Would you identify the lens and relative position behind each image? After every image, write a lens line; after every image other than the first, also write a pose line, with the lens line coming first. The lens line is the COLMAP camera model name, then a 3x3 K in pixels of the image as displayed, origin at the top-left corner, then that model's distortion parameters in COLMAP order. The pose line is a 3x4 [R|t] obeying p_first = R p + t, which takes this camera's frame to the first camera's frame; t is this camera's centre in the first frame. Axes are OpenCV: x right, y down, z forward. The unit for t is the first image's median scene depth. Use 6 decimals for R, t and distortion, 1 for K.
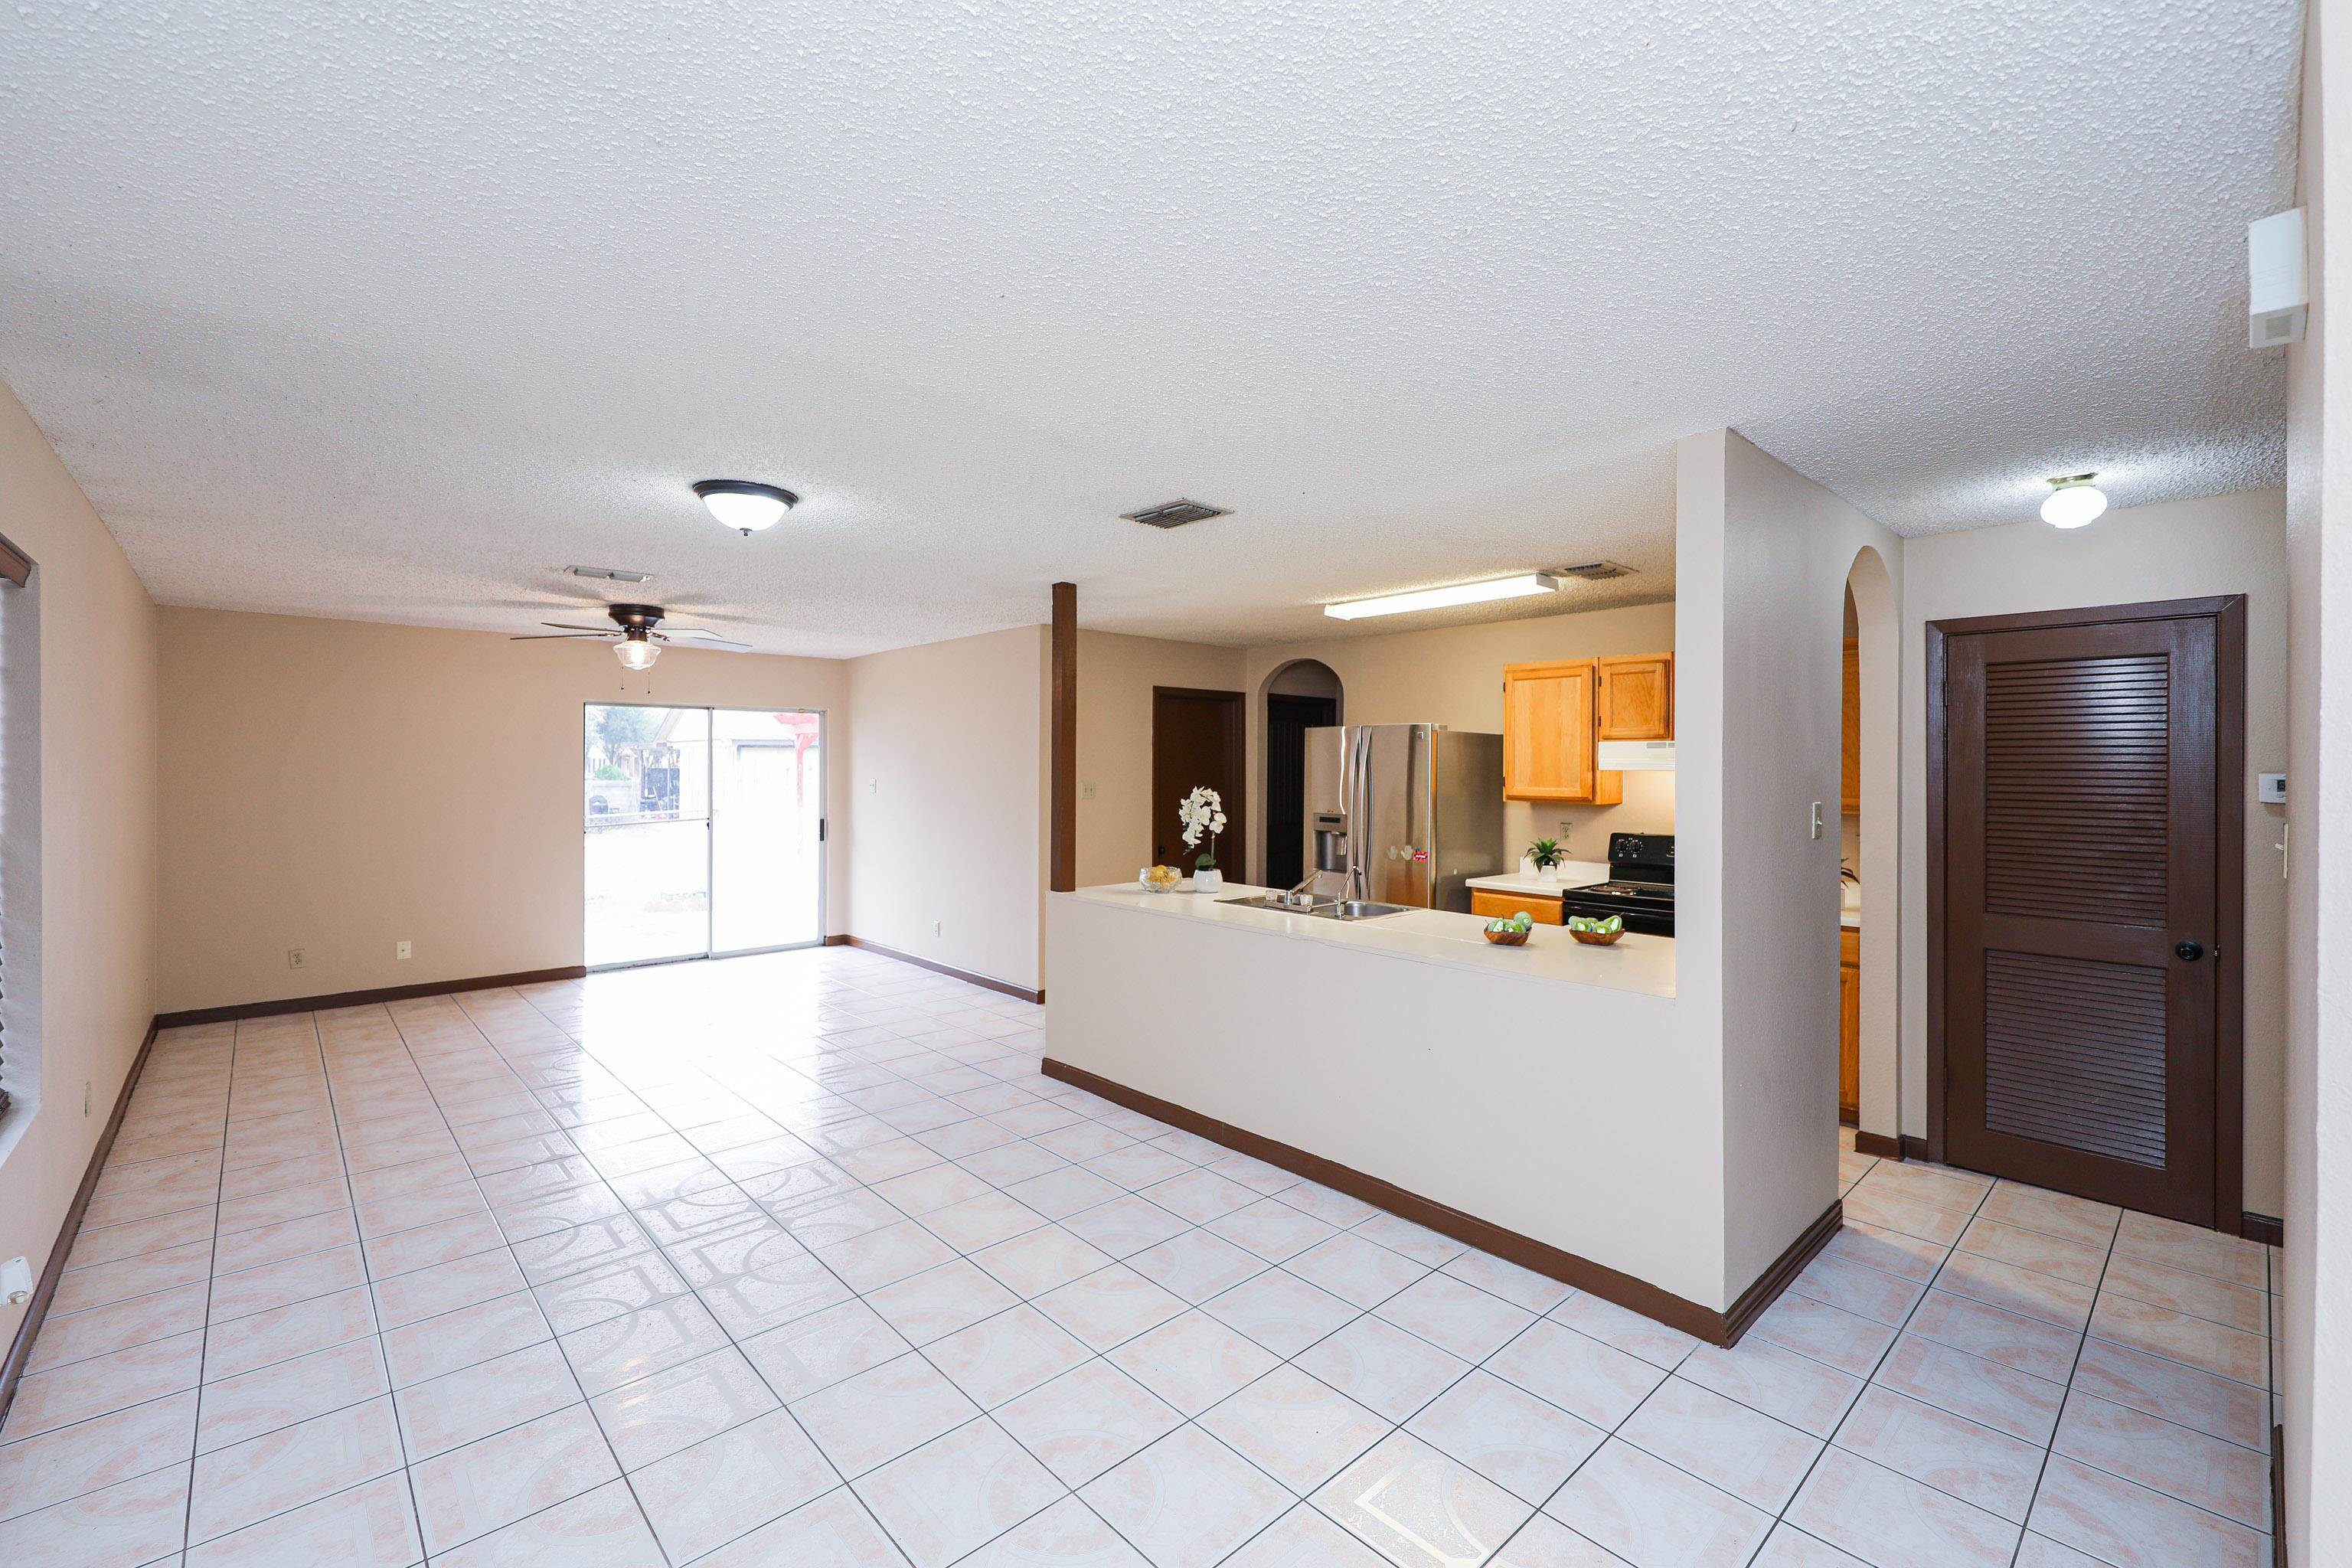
lens RADIAL K [[979.6, 0, 1187.0], [0, 979.6, 772.3], [0, 0, 1]] dist [0.003213, -0.001064]
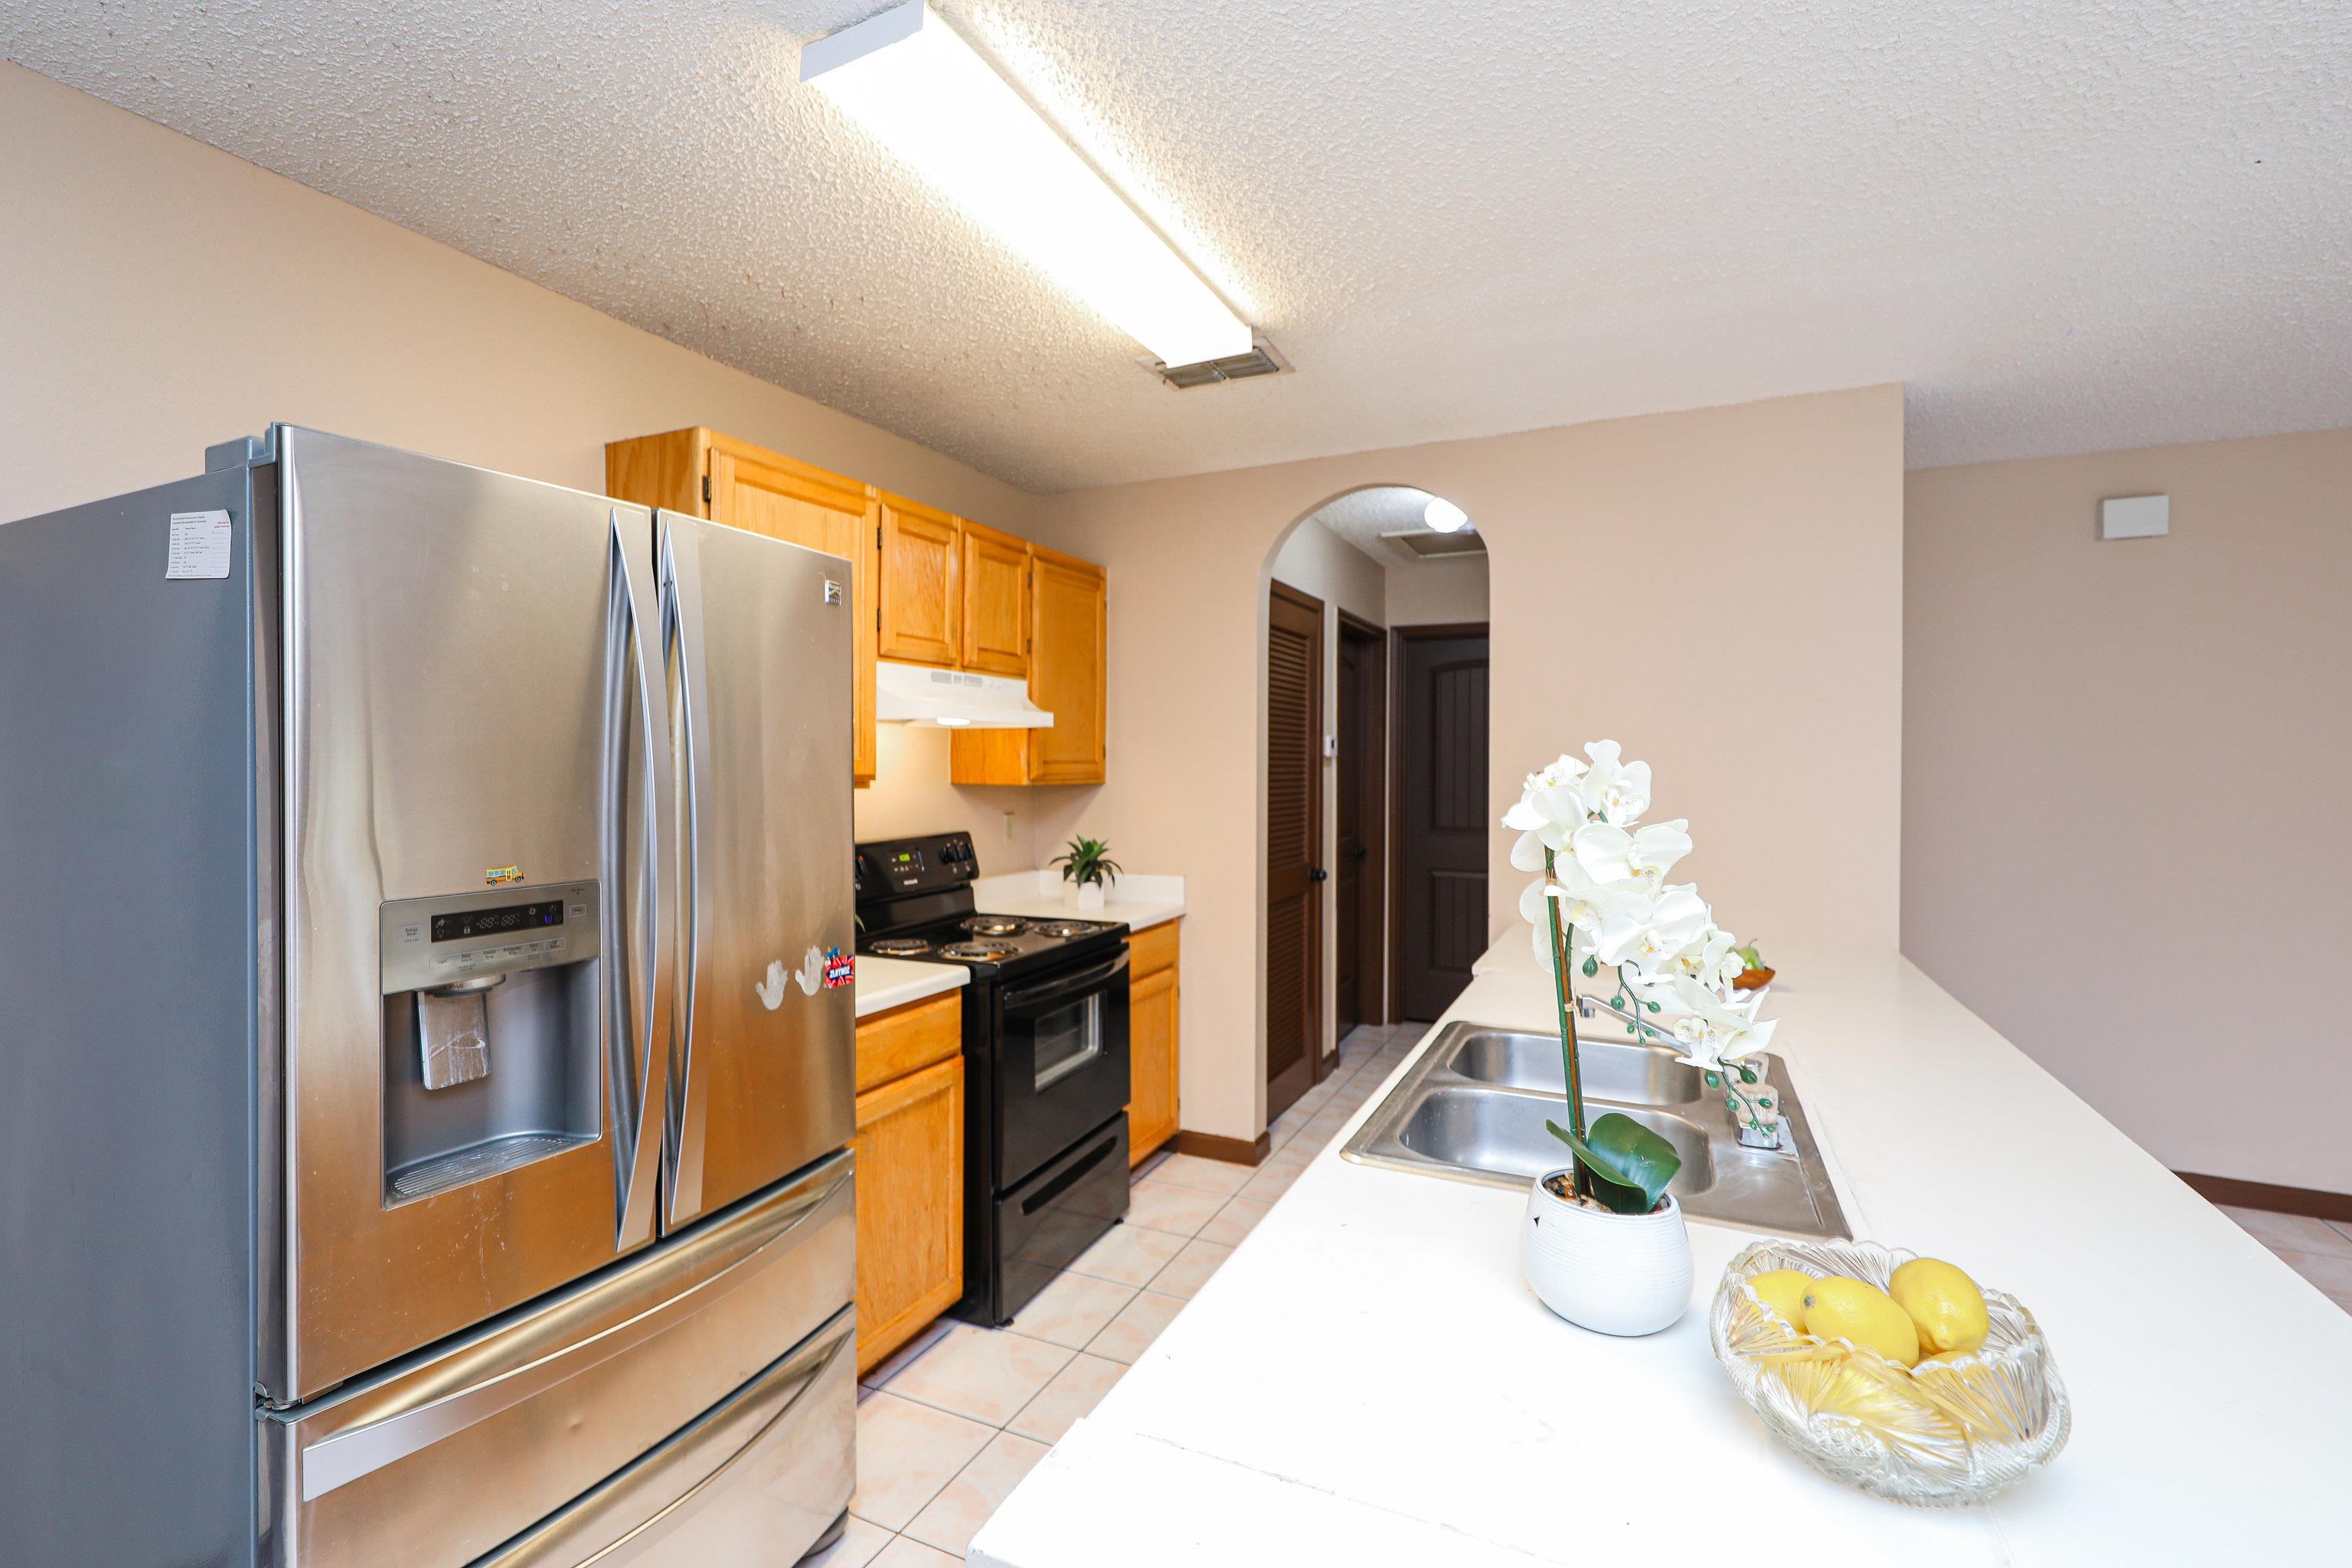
lens RADIAL K [[1080.4, 0, 1166.0], [0, 1080.4, 771.7], [0, 0, 1]] dist [0.024288, -0.006797]
pose [[-0.349698, -0.013864, 0.936760, -0.122039], [-0.000695, 0.999894, 0.014540, 0.014447], [-0.936862, 0.004433, -0.349670, 0.978609]]
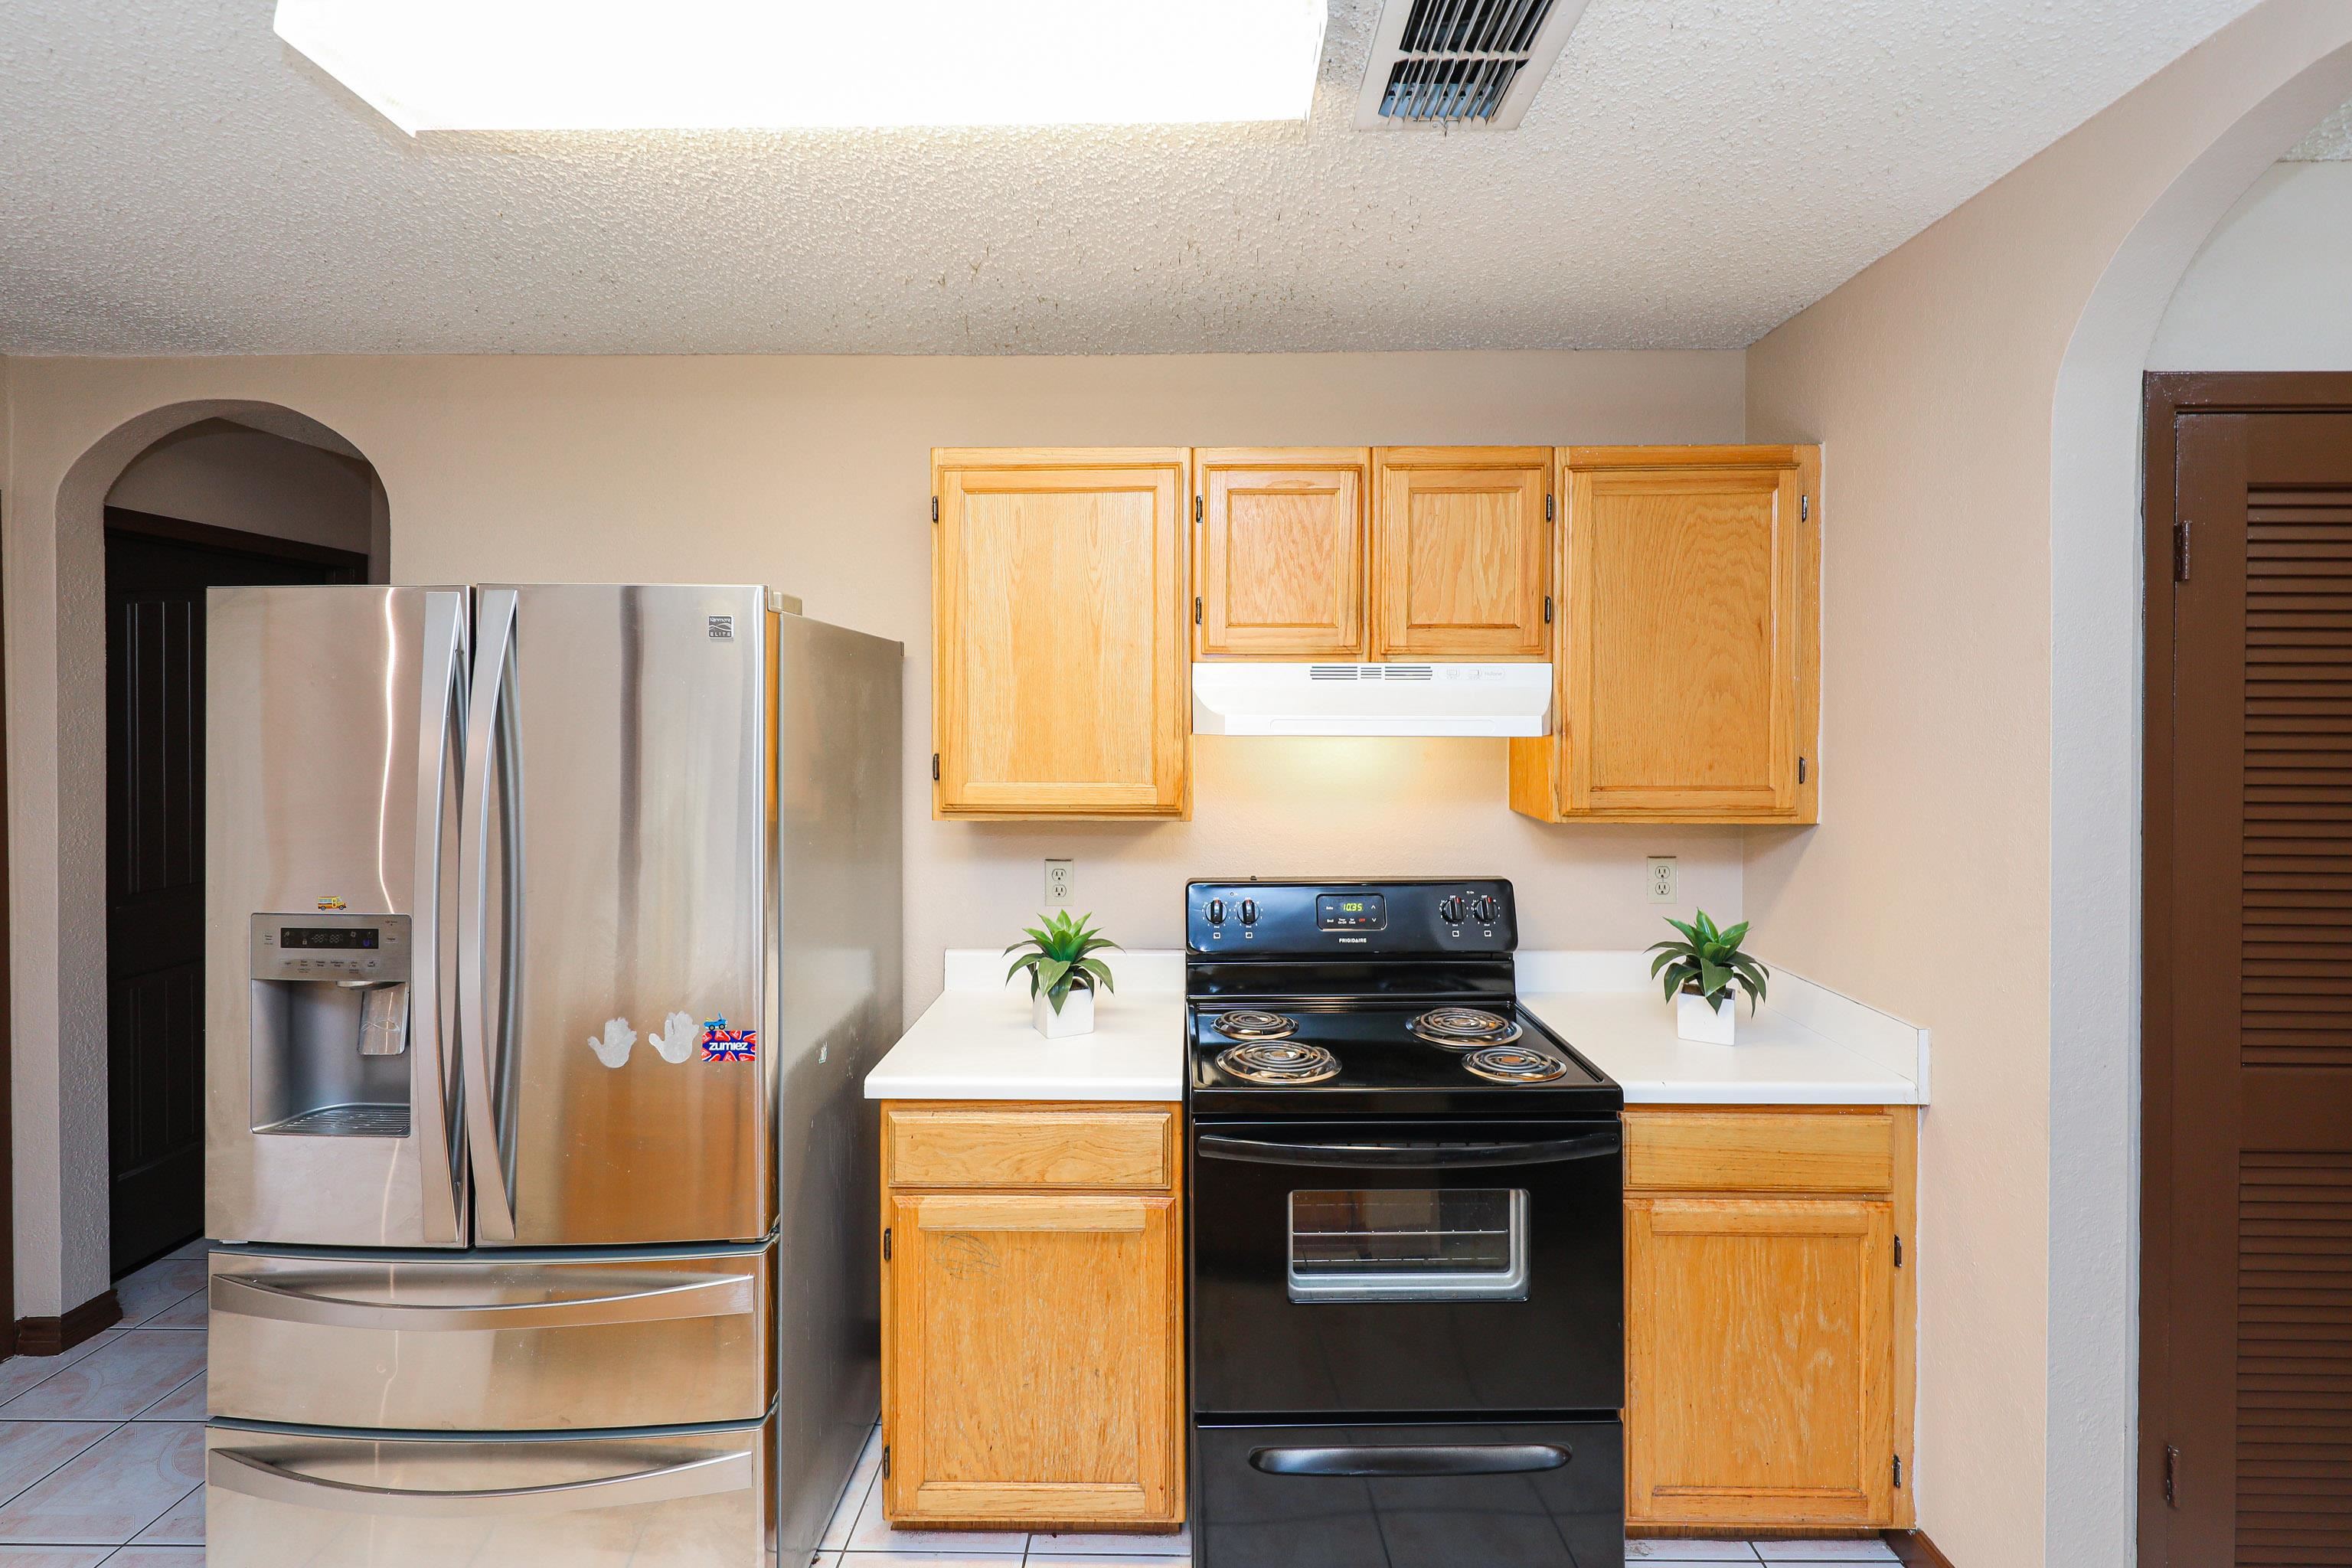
lens RADIAL K [[1080.4, 0, 1168.6], [0, 1080.4, 710.3], [0, 0, 1]] dist [0.024288, -0.006797]
pose [[0.703611, -0.007588, 0.710545, 0.098700], [0.003153, 0.999966, 0.007556, -0.014287], [-0.710578, -0.003076, 0.703611, 0.654475]]
